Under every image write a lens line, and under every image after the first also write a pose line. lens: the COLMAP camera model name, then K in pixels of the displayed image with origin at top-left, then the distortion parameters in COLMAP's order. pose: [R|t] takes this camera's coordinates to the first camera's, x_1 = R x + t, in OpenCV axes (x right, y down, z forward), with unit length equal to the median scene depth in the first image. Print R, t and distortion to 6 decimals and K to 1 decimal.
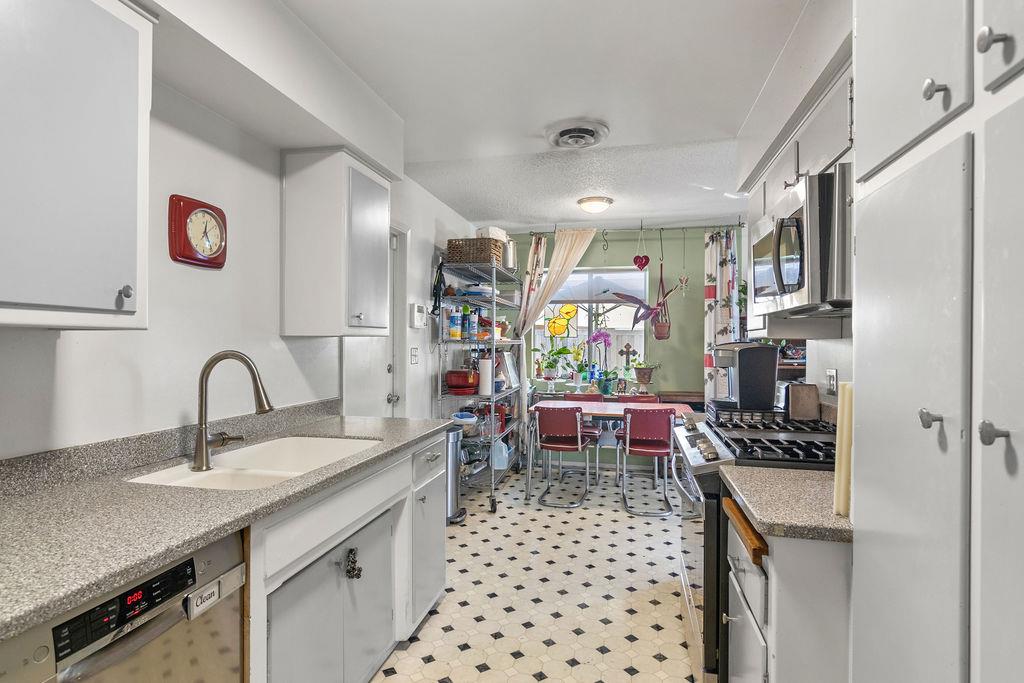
lens RADIAL K [[523.3, 0, 508.0], [0, 523.3, 342.8], [0, 0, 1]] dist [-0.000489, -0.000950]
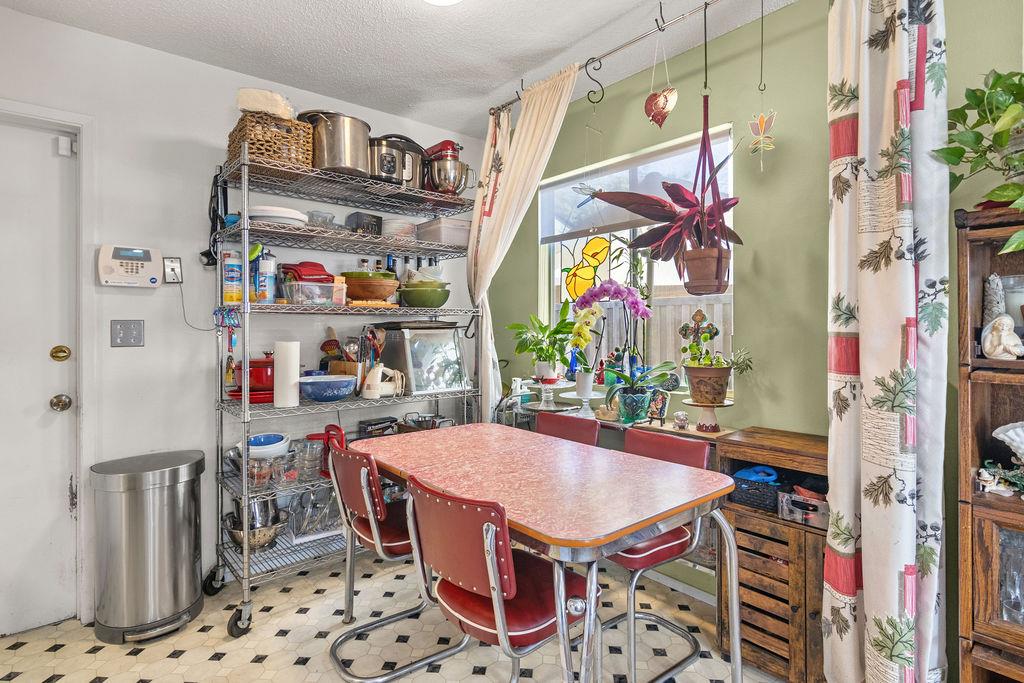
lens RADIAL K [[523.3, 0, 531.6], [0, 523.3, 328.9], [0, 0, 1]] dist [-0.000489, -0.000950]
pose [[0.799586, -0.004775, -0.600533, 0.428562], [0.005169, 0.999986, -0.001069, 0.018743], [0.600530, -0.002249, 0.799599, 0.631943]]
